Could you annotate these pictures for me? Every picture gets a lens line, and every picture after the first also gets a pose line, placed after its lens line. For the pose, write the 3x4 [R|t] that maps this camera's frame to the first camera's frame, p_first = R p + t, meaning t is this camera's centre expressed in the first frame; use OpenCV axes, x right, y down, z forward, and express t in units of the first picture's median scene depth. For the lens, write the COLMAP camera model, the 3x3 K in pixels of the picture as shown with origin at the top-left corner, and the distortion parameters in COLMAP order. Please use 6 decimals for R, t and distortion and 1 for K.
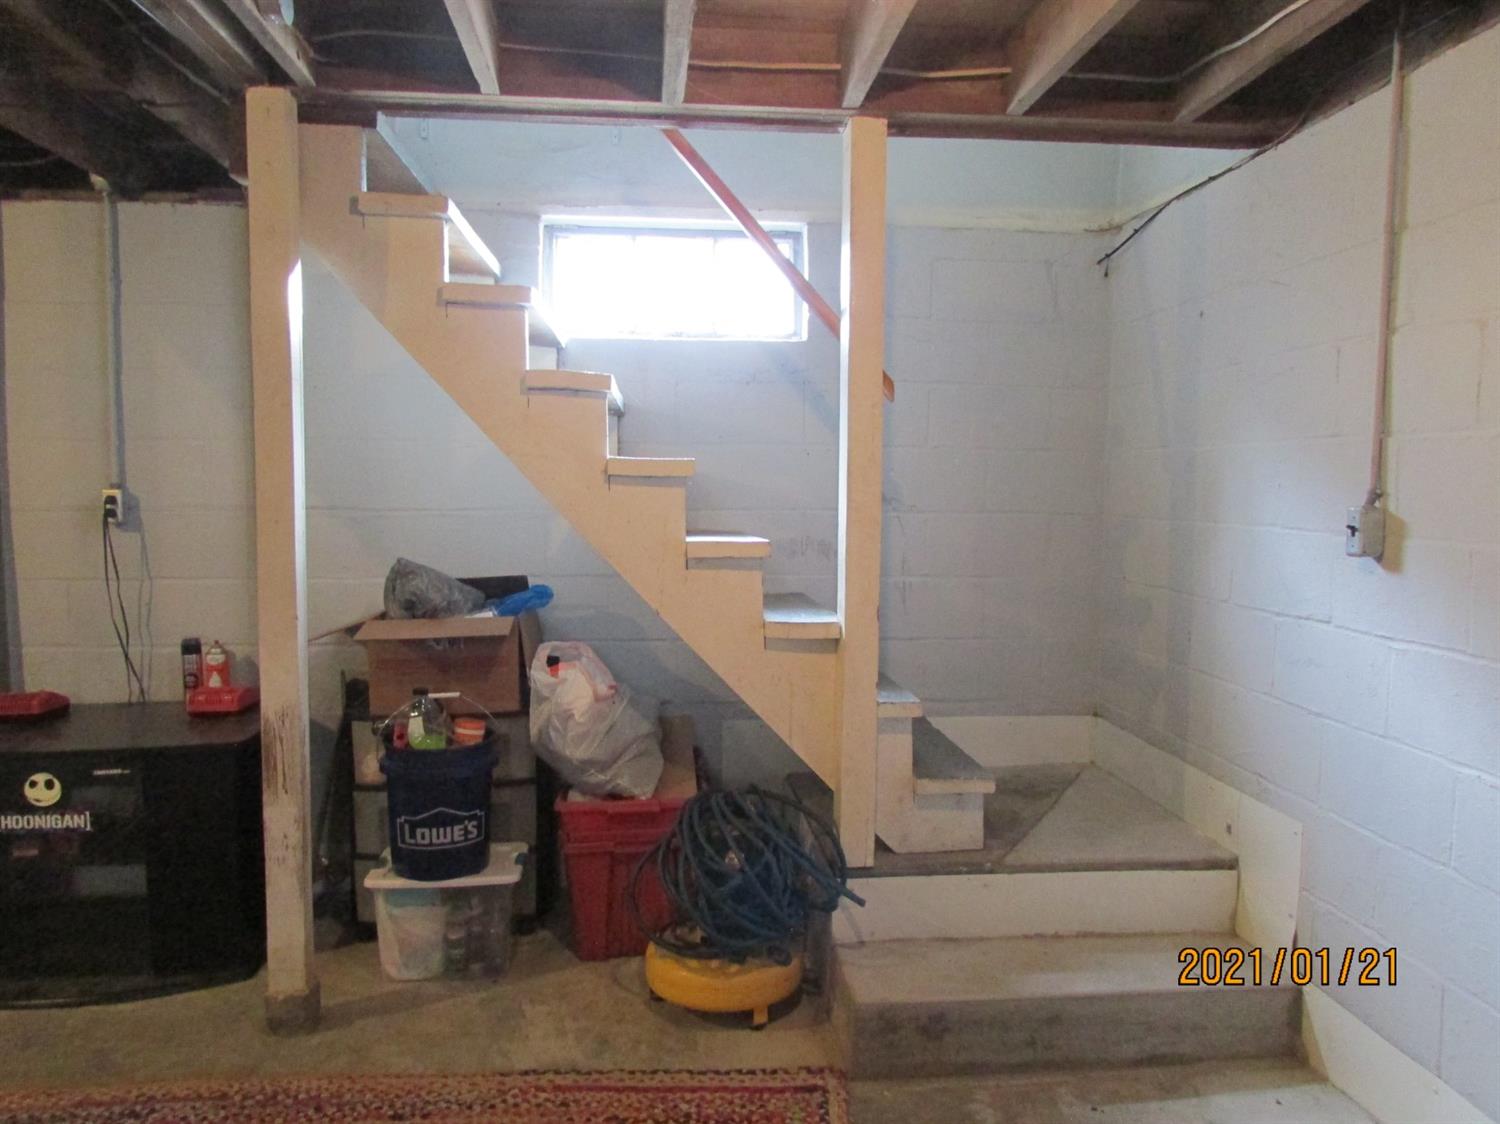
lens RADIAL K [[1081.3, 0, 753.9], [0, 1081.3, 566.0], [0, 0, 1]] dist [-0.016257, 0.003816]
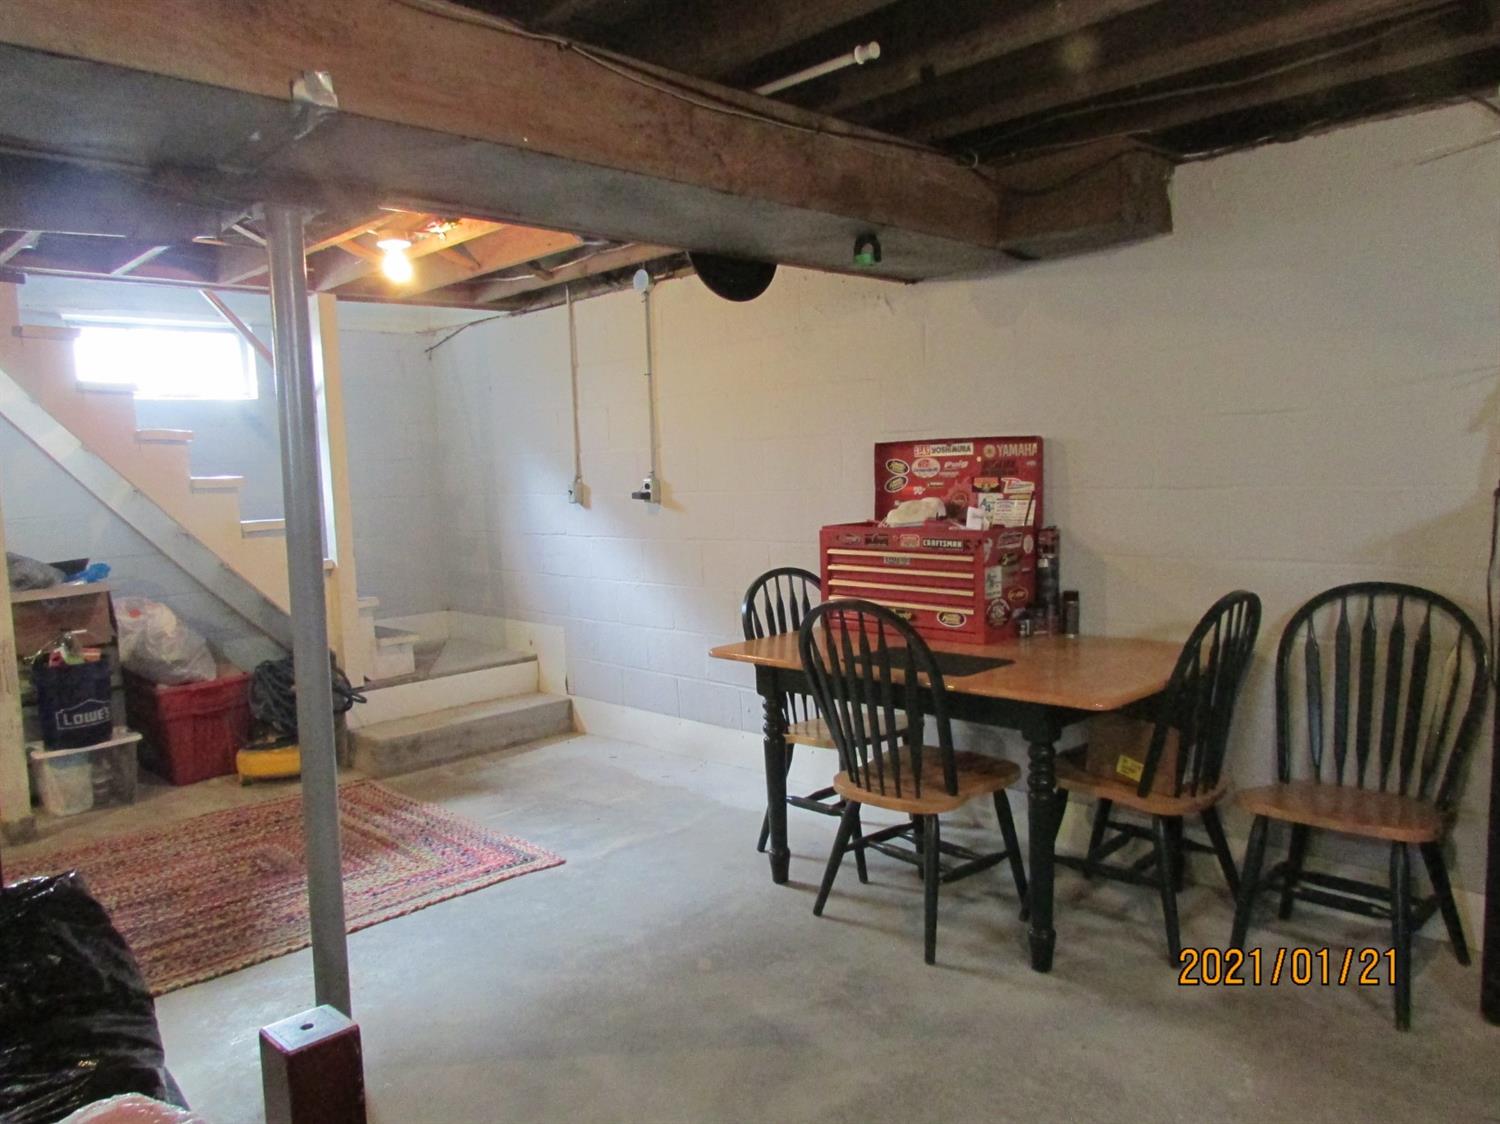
lens RADIAL K [[1081.3, 0, 754.1], [0, 1081.3, 553.2], [0, 0, 1]] dist [-0.016257, 0.003816]
pose [[0.773833, -0.092718, 0.626567, -0.506622], [0.095307, 0.995010, 0.029532, 0.054010], [-0.626178, 0.036863, 0.778808, -0.879407]]
